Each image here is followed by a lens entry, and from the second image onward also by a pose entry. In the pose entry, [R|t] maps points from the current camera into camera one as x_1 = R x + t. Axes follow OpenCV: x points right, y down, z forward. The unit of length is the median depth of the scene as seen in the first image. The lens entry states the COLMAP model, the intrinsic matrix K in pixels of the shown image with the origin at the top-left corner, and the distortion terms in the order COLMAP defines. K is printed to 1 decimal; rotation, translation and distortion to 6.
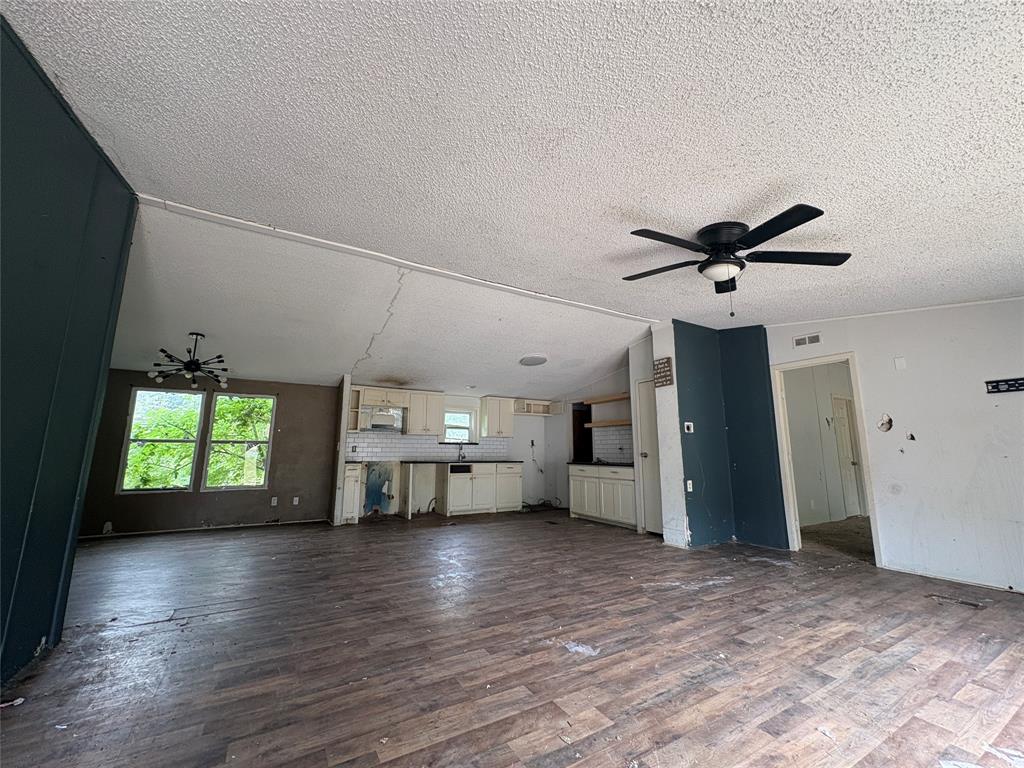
lens RADIAL K [[407.0, 0, 514.4], [0, 407.0, 385.1], [0, 0, 1]] dist [0.002614, -0.001214]
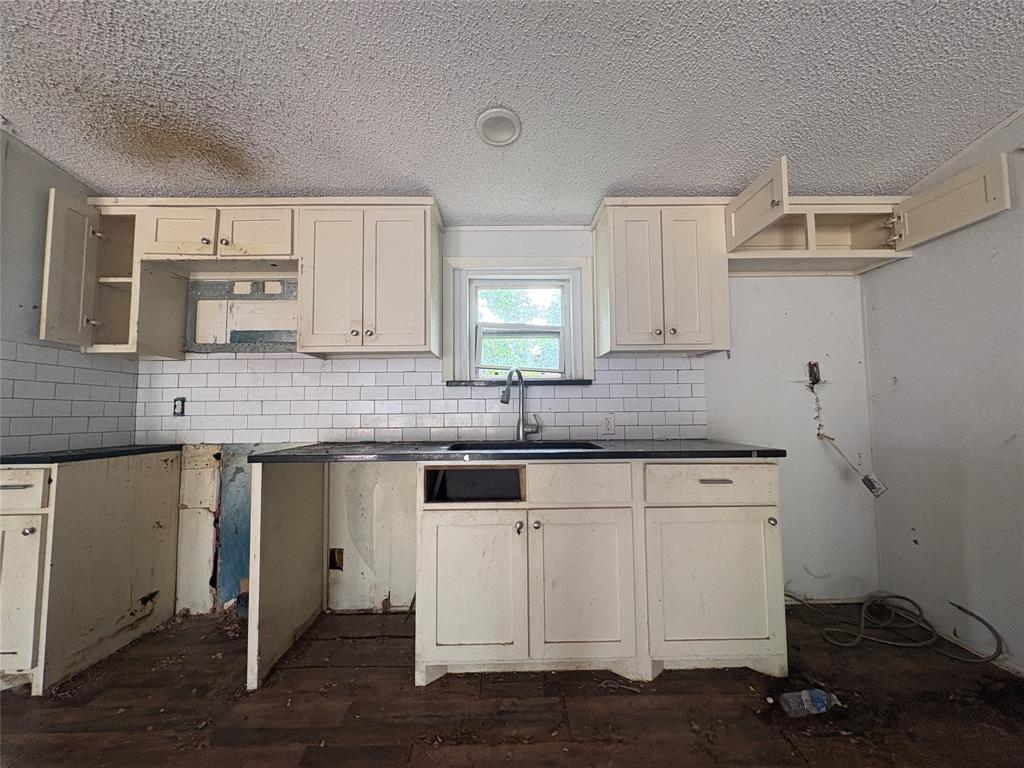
lens RADIAL K [[407.0, 0, 518.4], [0, 407.0, 384.3], [0, 0, 1]] dist [0.002614, -0.001214]
pose [[0.869289, -0.041247, -0.492580, 0.010139], [0.094069, 0.992105, 0.082934, 0.164319], [0.485270, -0.118430, 0.866307, 1.016616]]
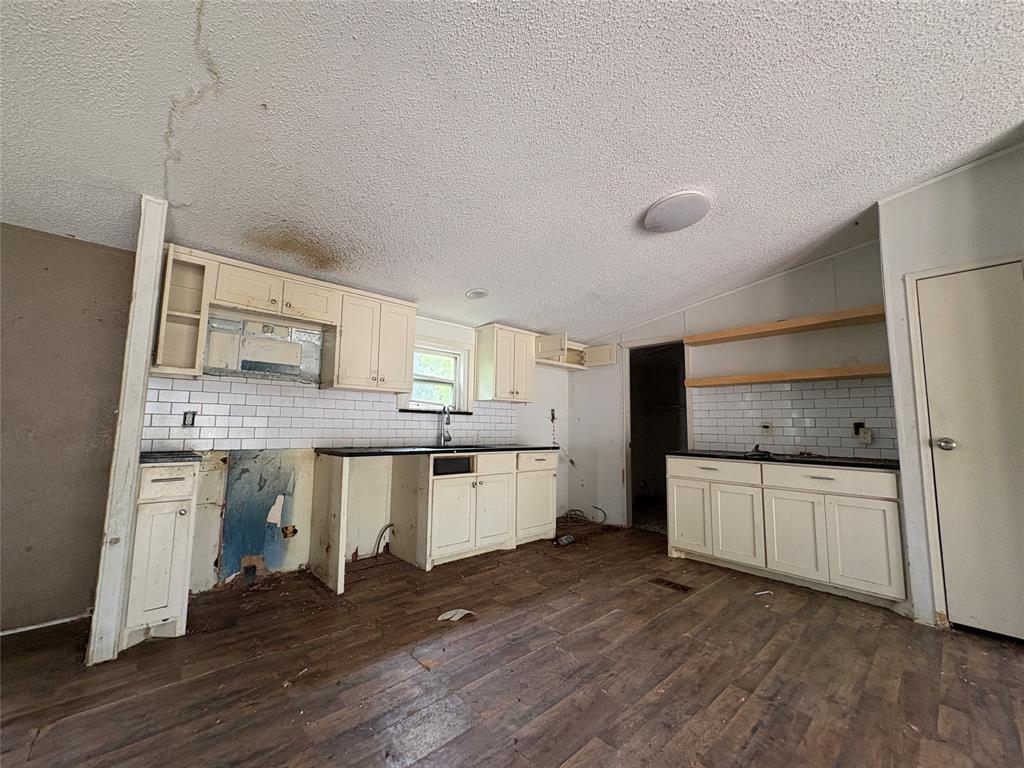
lens RADIAL K [[407.0, 0, 512.8], [0, 407.0, 385.7], [0, 0, 1]] dist [0.002614, -0.001214]
pose [[0.976950, 0.033788, 0.210778, -0.208599], [-0.047332, 0.997103, 0.059544, 0.104453], [-0.208156, -0.068148, 0.975719, 0.667320]]
